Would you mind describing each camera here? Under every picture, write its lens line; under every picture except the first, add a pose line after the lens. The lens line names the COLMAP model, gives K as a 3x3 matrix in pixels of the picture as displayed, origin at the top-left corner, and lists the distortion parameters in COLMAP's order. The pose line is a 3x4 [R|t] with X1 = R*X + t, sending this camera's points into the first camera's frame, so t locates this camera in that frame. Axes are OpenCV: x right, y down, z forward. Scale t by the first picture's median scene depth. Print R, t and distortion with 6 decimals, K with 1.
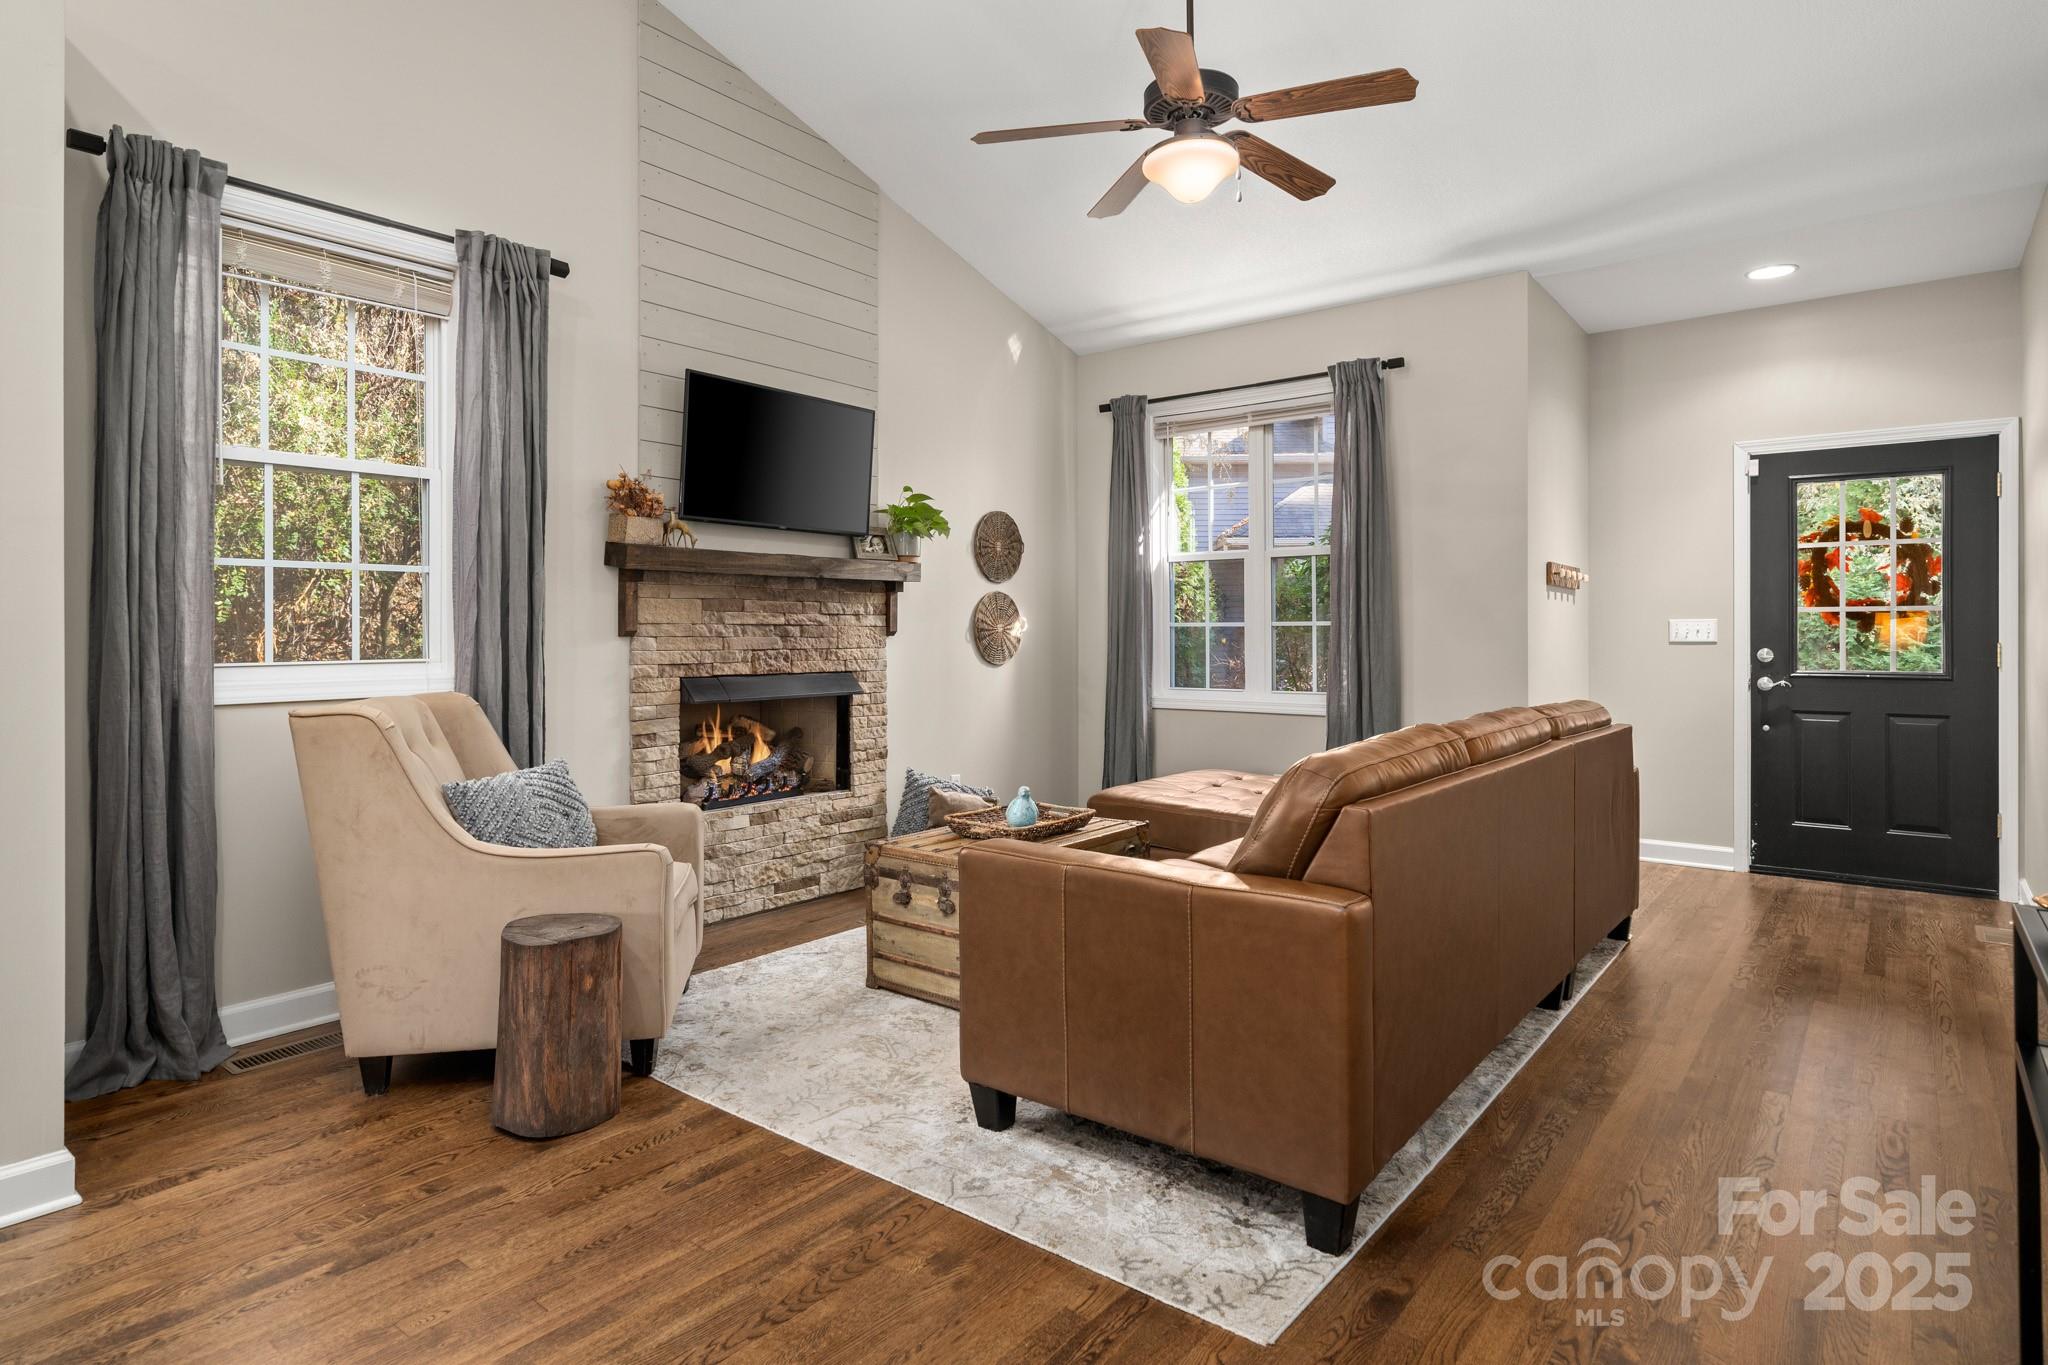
lens RADIAL K [[1093.6, 0, 1029.5], [0, 1093.6, 632.2], [0, 0, 1]] dist [0.000813, -0.000021]
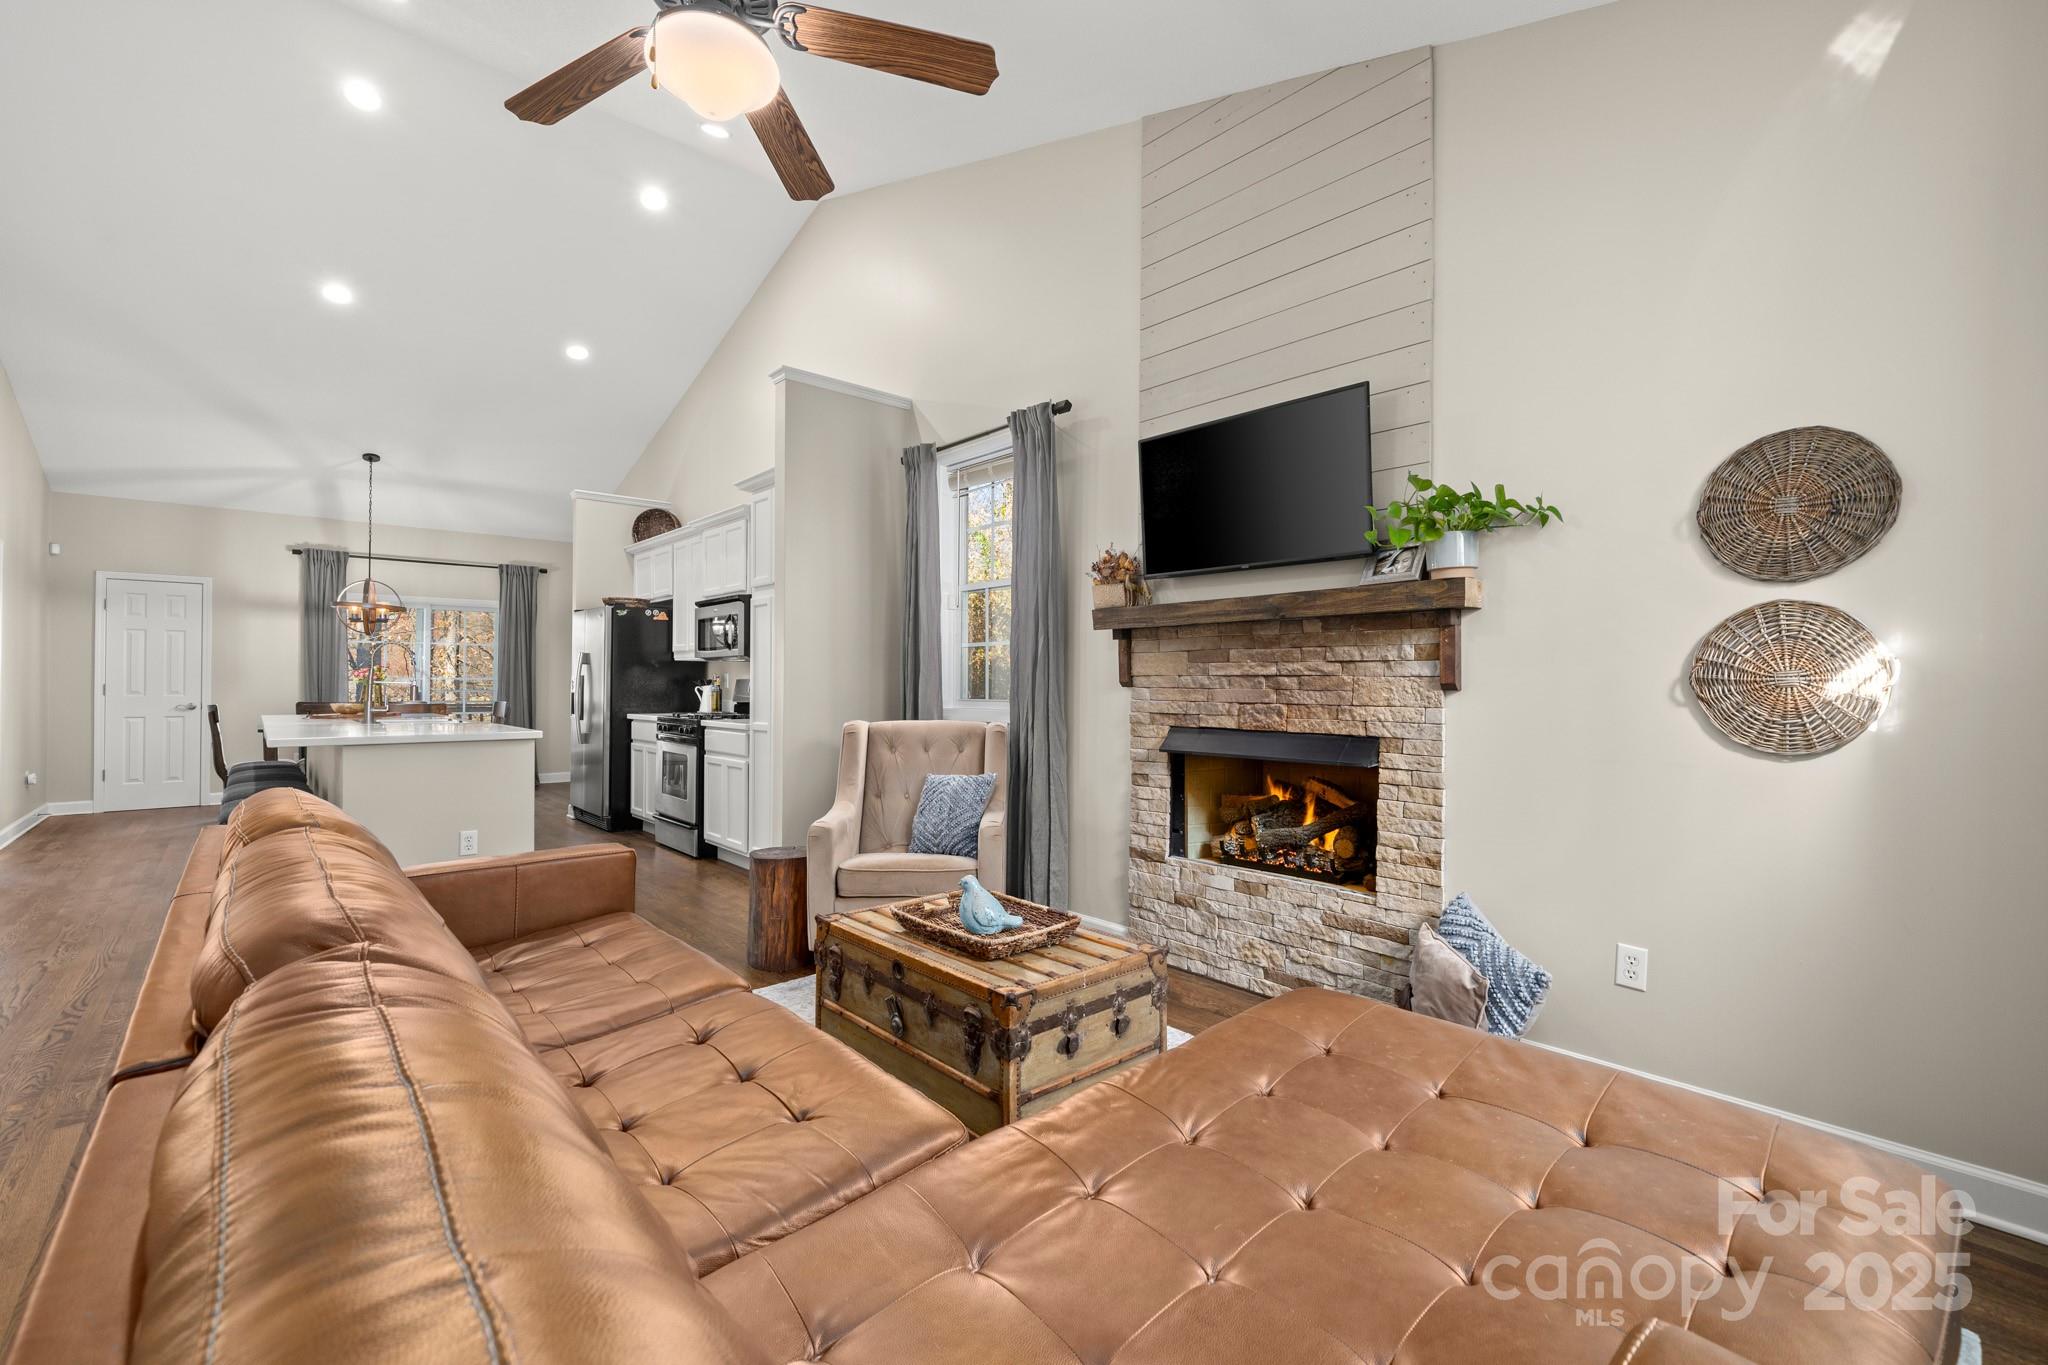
lens RADIAL K [[870.9, 0, 1026.1], [0, 870.9, 675.9], [0, 0, 1]] dist [-0.000877, 0.000198]
pose [[-0.171042, -0.007114, -0.985238, 0.476093], [-0.002510, 0.999974, -0.006785, -0.001261], [0.985261, 0.001312, -0.171055, 0.889382]]
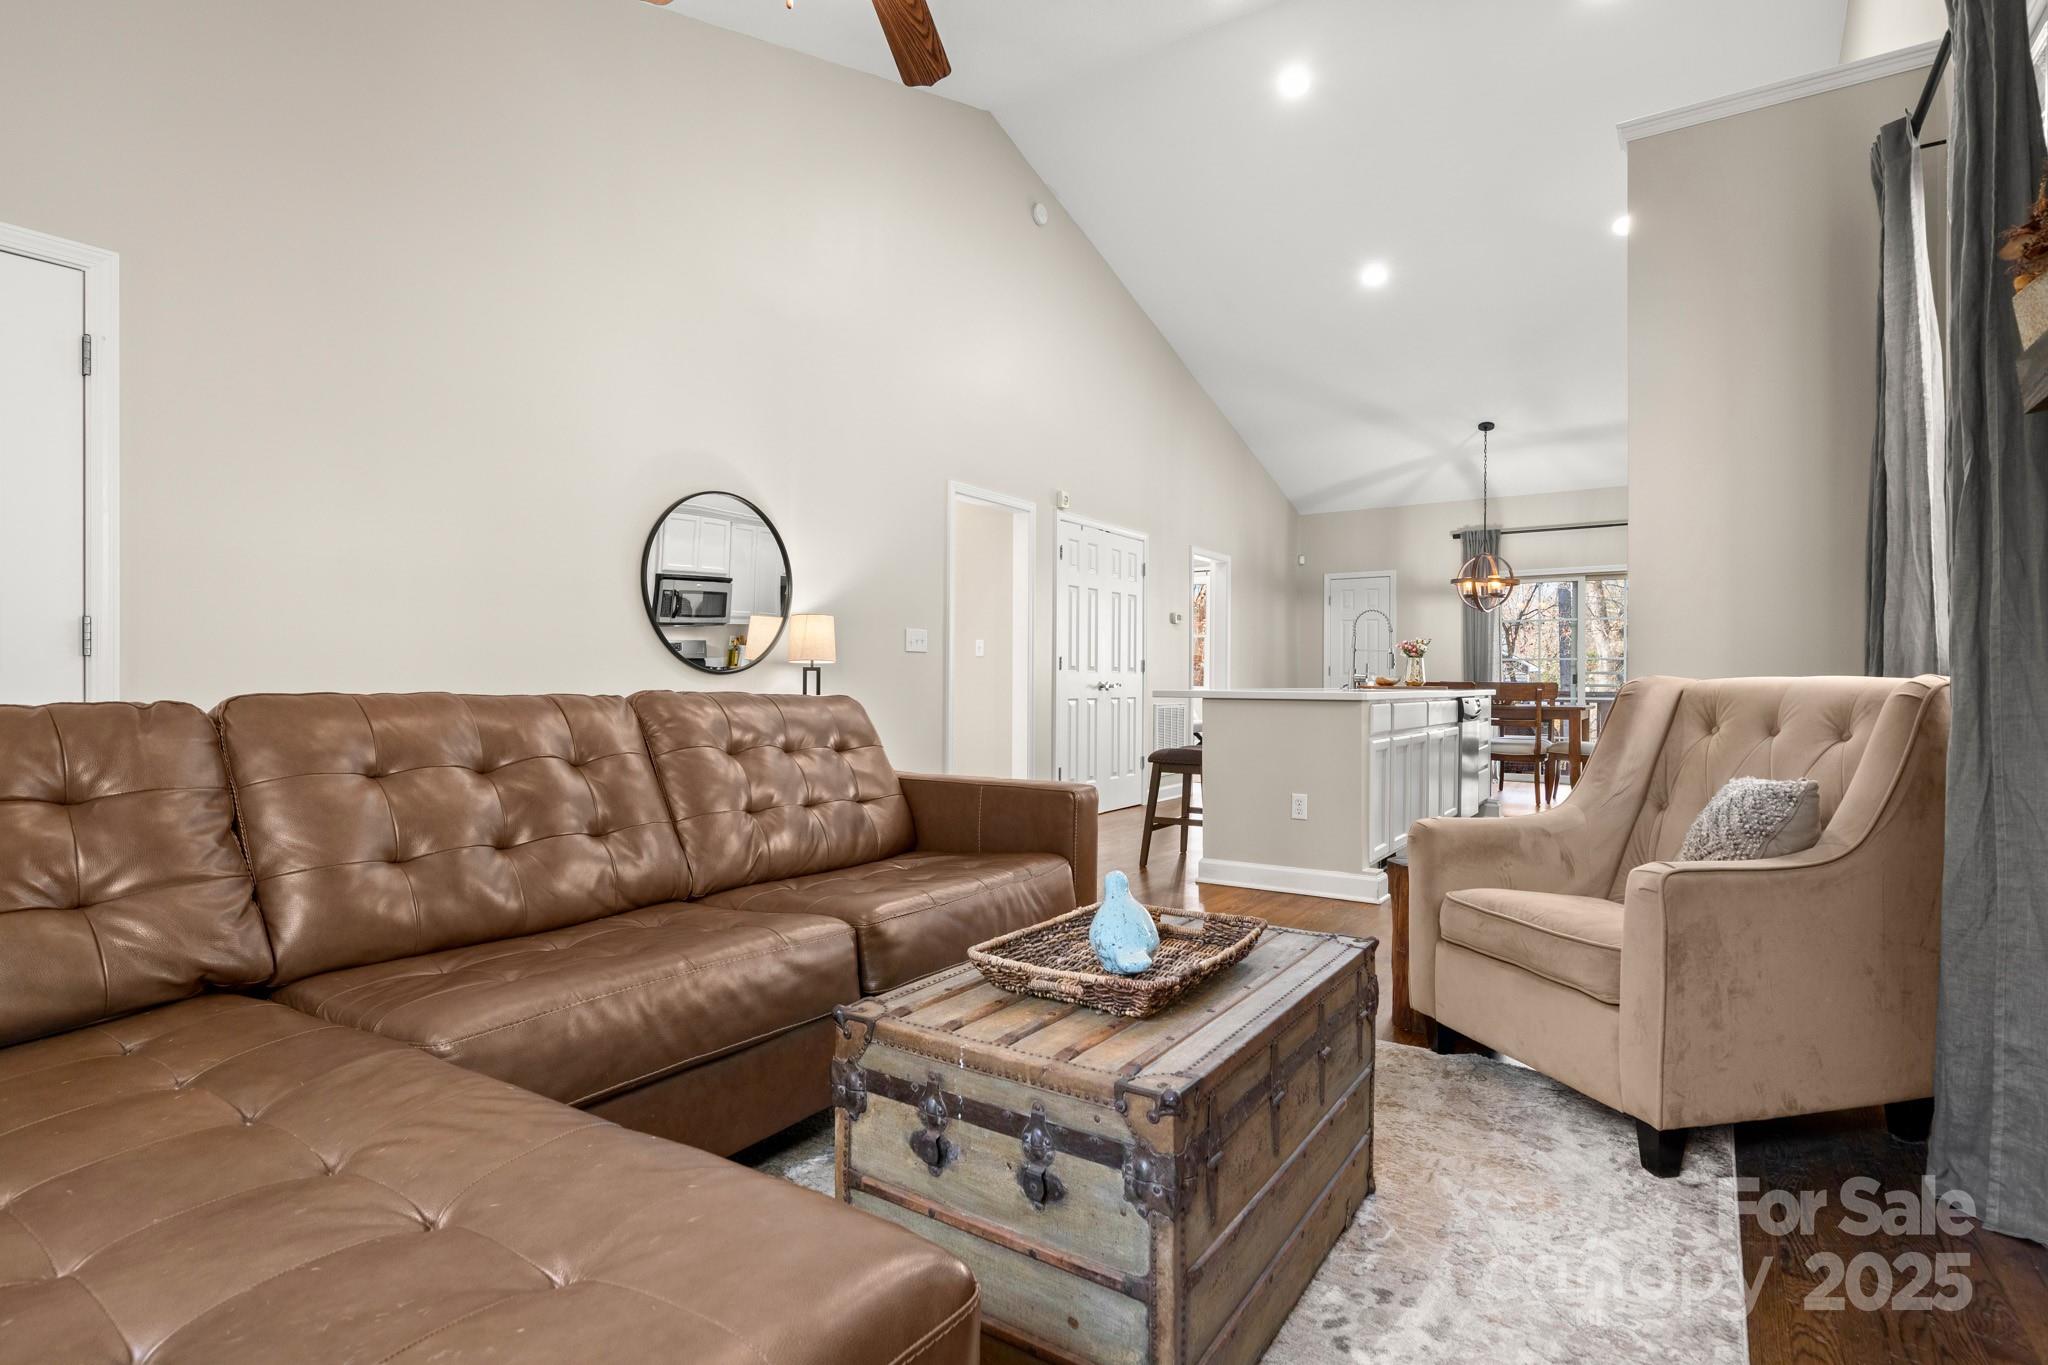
lens RADIAL K [[1001.2, 0, 1024.0], [0, 1001.2, 682.5], [0, 0, 1]] dist [-0.004754, -0.000240]
pose [[-0.996725, -0.002348, -0.080827, 0.057080], [-0.002452, 0.999996, 0.001187, 0.041374], [0.080824, 0.001381, -0.996727, 1.120466]]
